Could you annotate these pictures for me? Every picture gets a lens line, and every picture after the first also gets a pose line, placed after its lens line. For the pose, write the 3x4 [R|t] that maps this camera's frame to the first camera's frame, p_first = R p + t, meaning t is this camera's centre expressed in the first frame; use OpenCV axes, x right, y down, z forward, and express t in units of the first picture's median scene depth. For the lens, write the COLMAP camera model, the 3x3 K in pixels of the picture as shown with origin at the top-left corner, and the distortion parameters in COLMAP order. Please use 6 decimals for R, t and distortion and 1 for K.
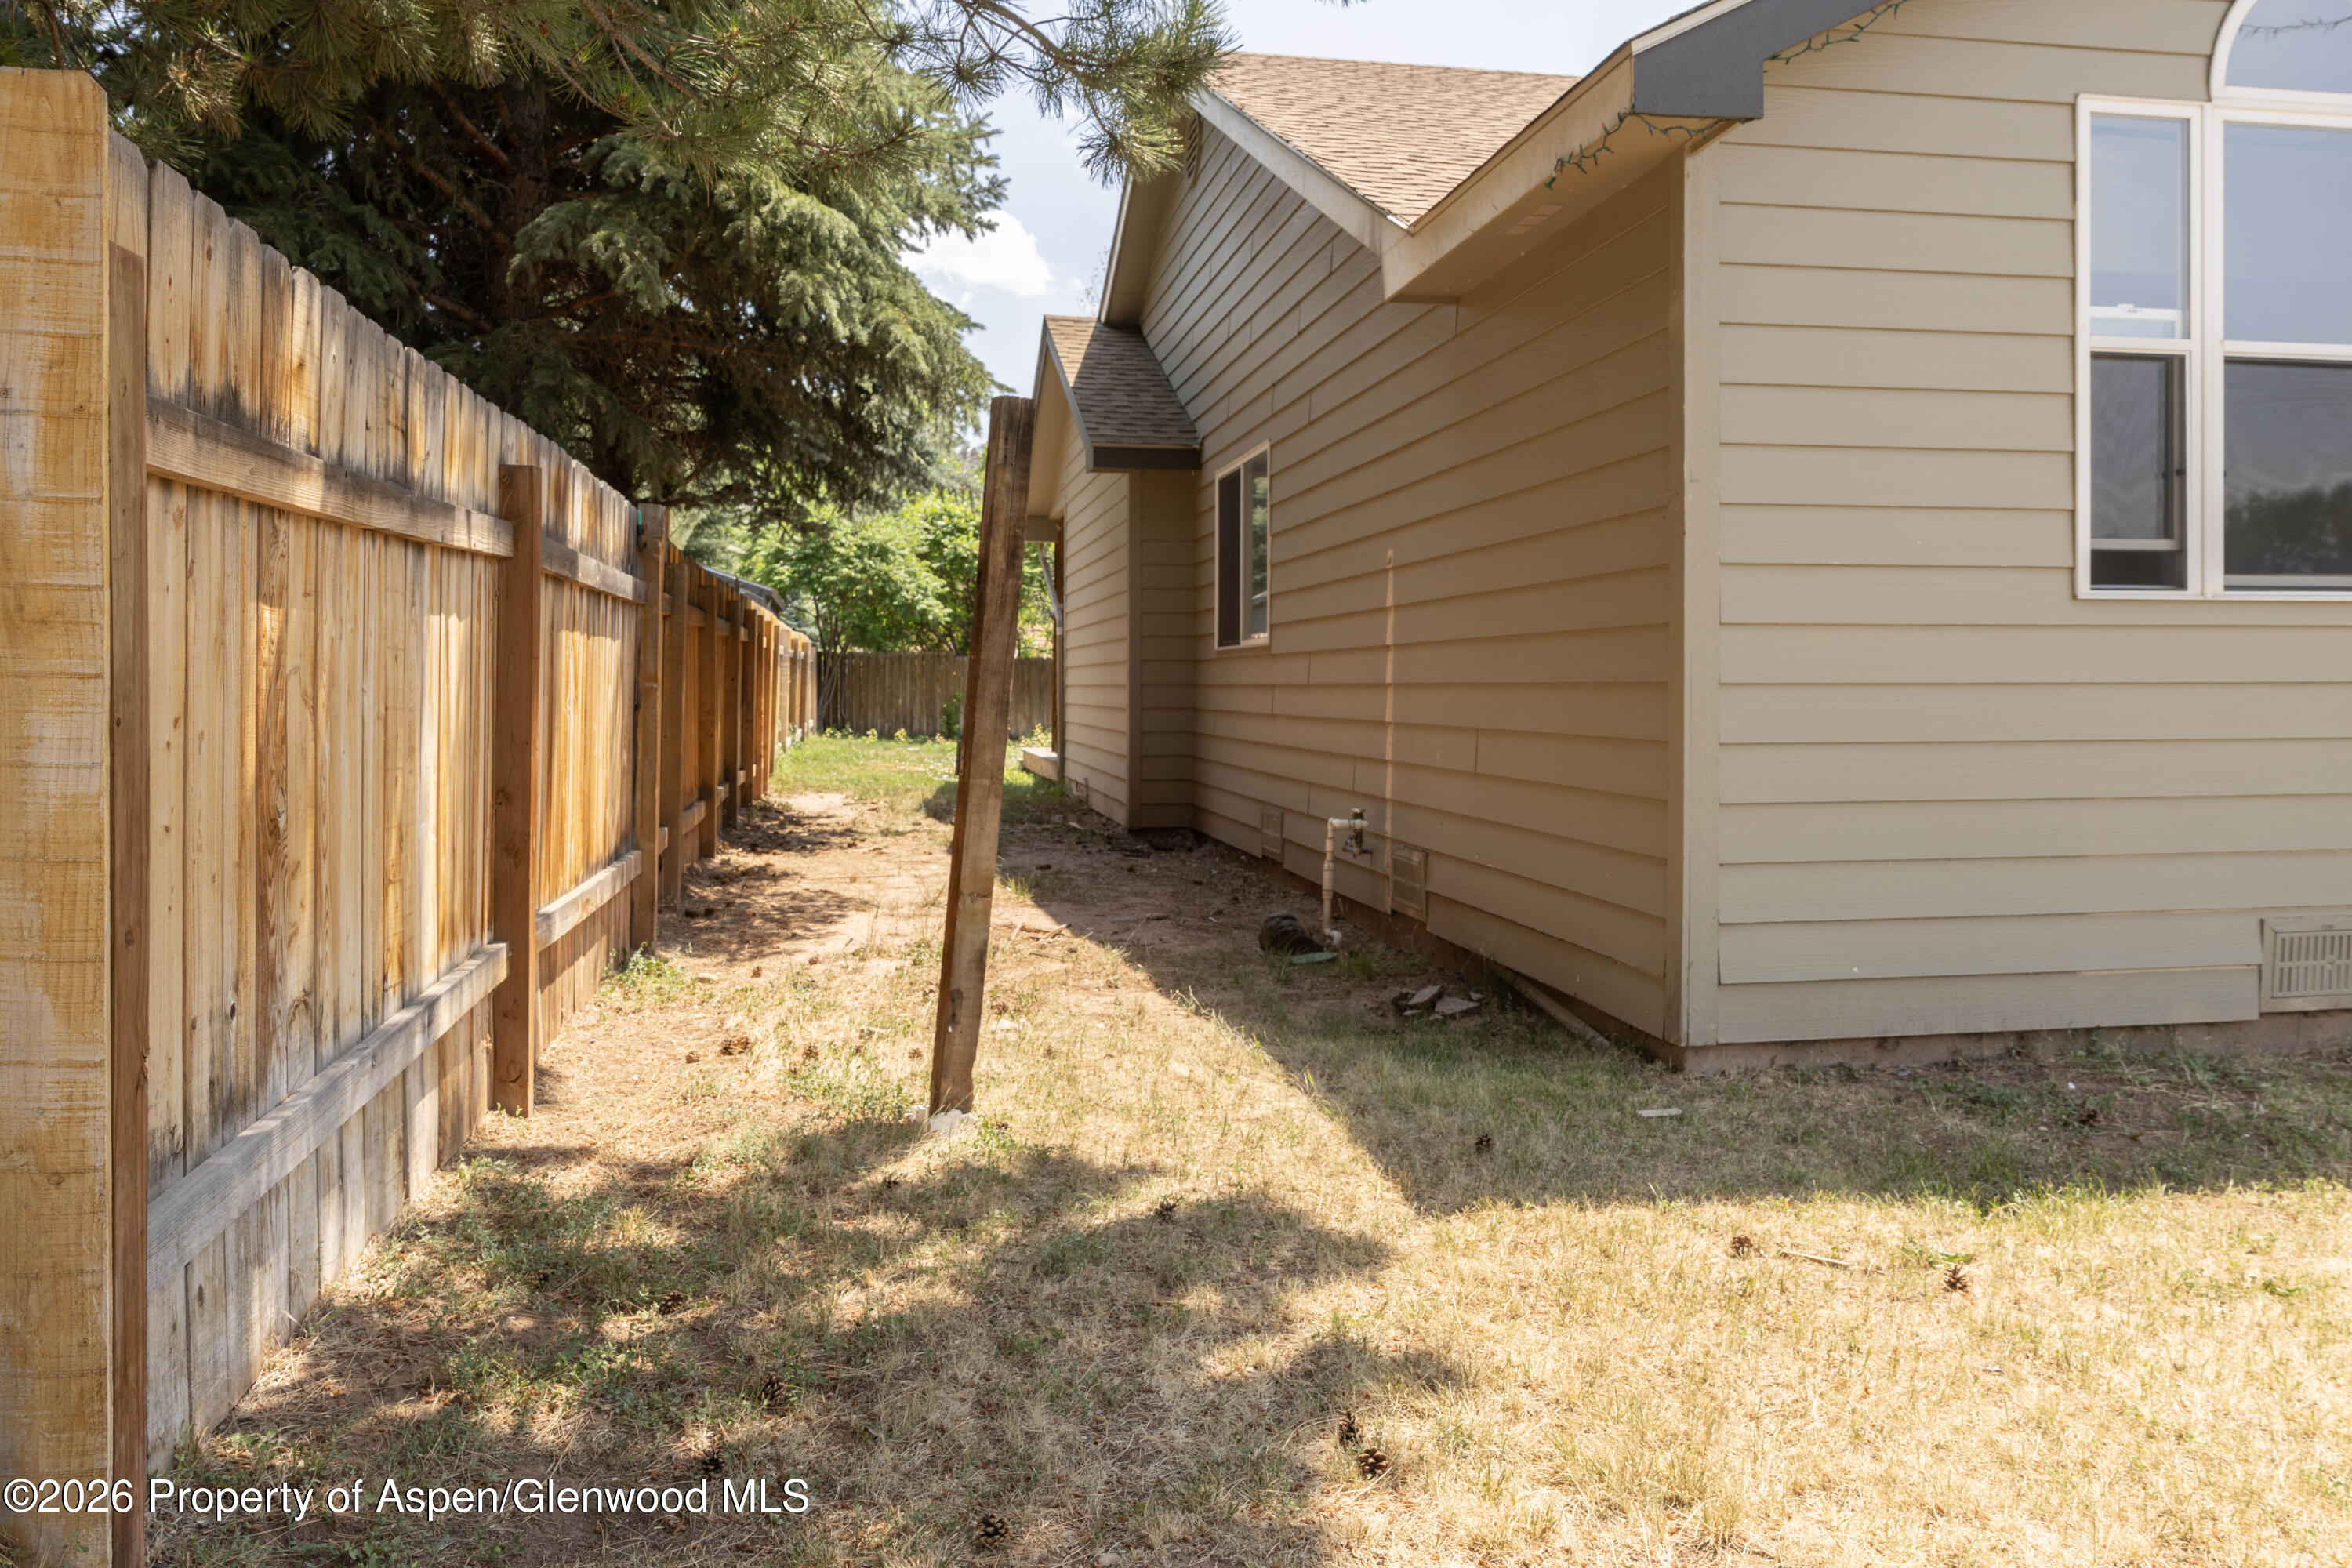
lens RADIAL K [[1642.0, 0, 1190.2], [0, 1642.0, 706.8], [0, 0, 1]] dist [0.000946, 0.000050]
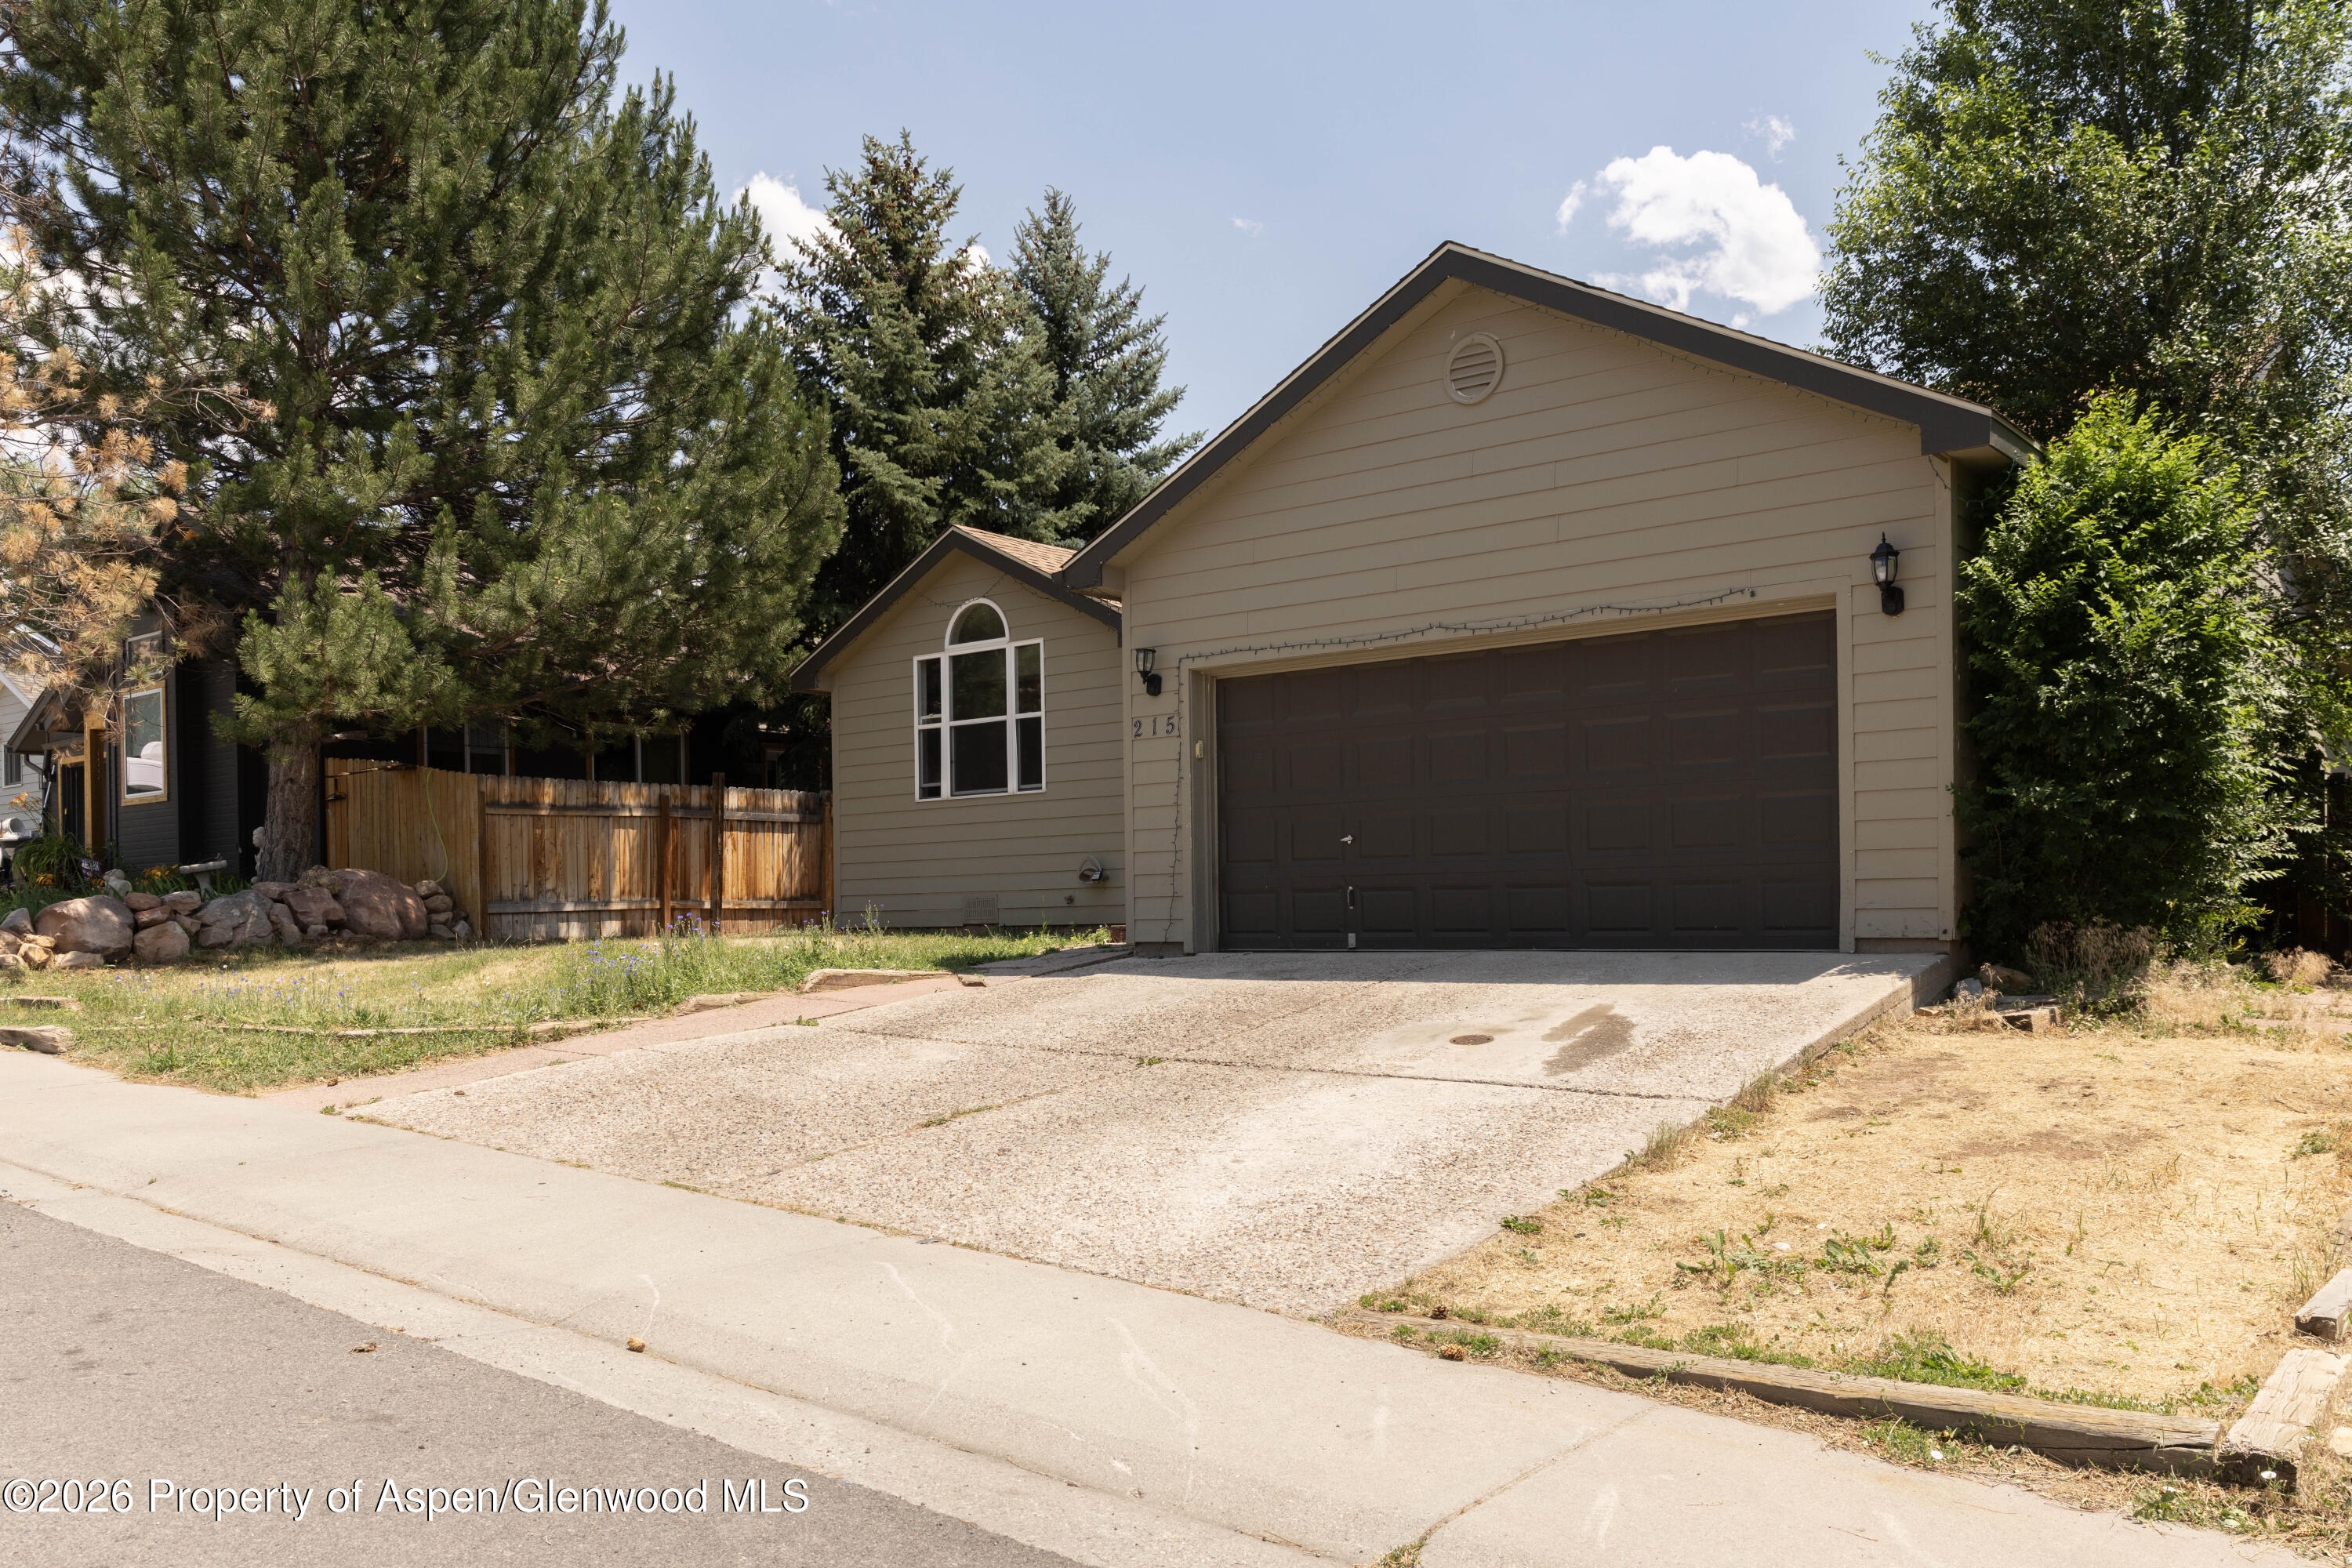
lens RADIAL K [[1889.3, 0, 1178.0], [0, 1889.3, 946.0], [0, 0, 1]] dist [-0.000963, 0.001042]
pose [[0.661979, 0.000116, -0.749523, 1.500545], [0.004742, 0.999979, 0.004342, 0.085936], [0.749508, -0.006428, 0.661964, -0.470985]]
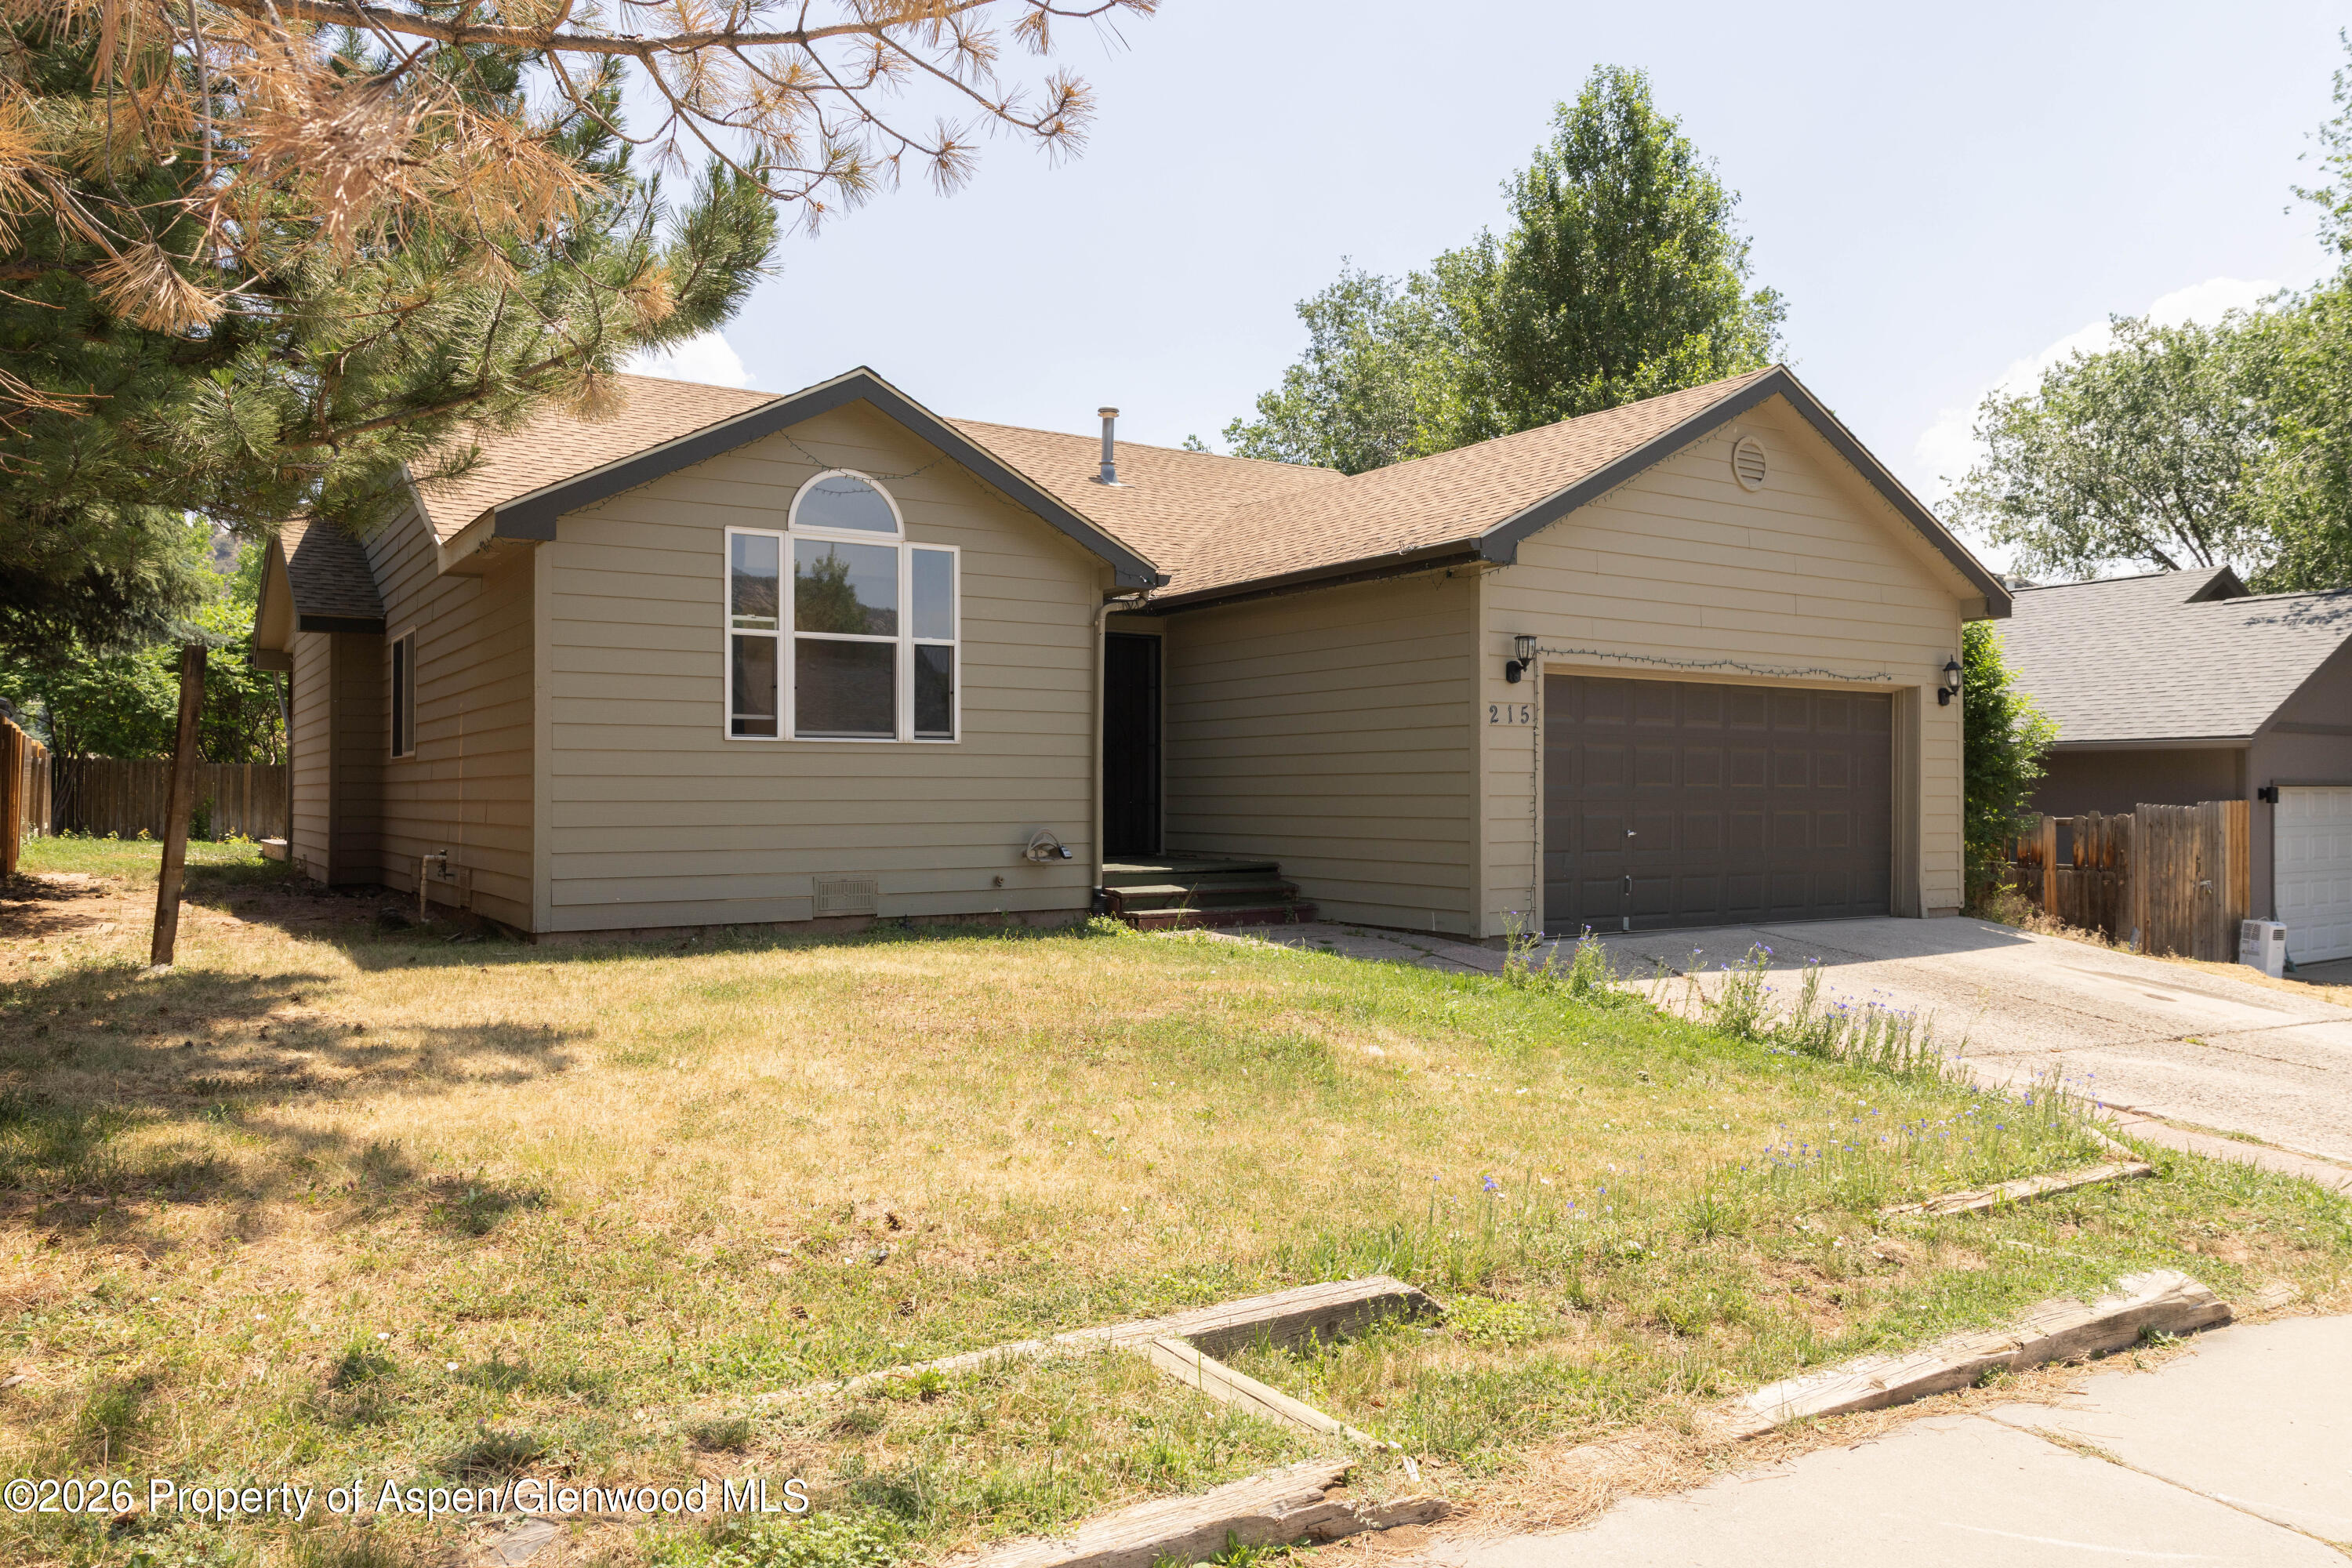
lens RADIAL K [[1620.4, 0, 1176.0], [0, 1620.4, 784.0], [0, 0, 1]] dist [-0.001189, -0.005356]
pose [[0.924314, 0.003006, 0.381622, 0.098246], [0.005061, 0.999785, -0.020133, 0.018186], [-0.381600, 0.020540, 0.924099, -0.533276]]
